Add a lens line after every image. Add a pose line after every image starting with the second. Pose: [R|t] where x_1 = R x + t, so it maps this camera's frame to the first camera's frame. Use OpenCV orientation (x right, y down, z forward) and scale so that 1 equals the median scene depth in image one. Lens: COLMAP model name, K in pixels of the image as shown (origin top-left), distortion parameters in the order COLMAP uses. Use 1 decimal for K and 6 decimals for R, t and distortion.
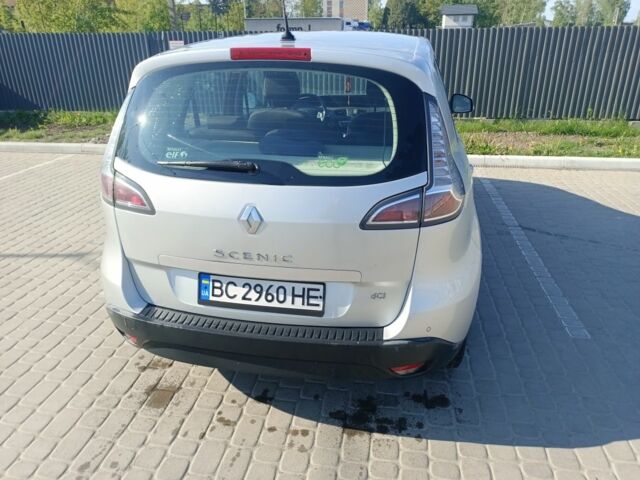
lens RADIAL K [[471.6, 0, 320.8], [0, 471.6, 236.9], [0, 0, 1]] dist [0.052565, -0.061385]
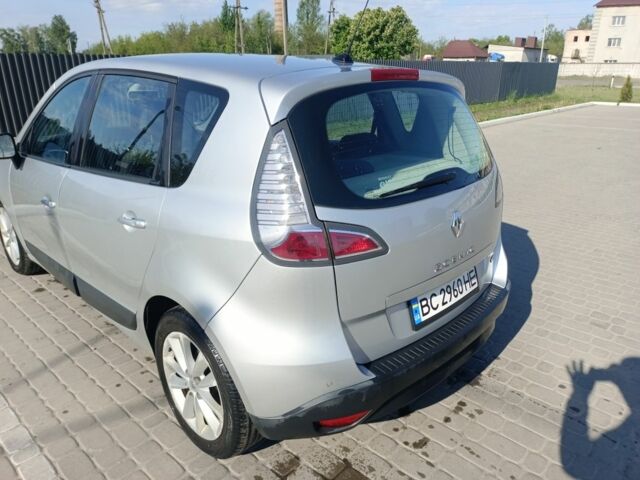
lens RADIAL K [[471.6, 0, 320.8], [0, 471.6, 240.3], [0, 0, 1]] dist [0.052565, -0.061385]
pose [[0.565196, -0.286036, 0.773781, -1.068141], [0.322473, 0.939940, 0.111913, -0.203472], [-0.759318, 0.186271, 0.623489, 0.517210]]
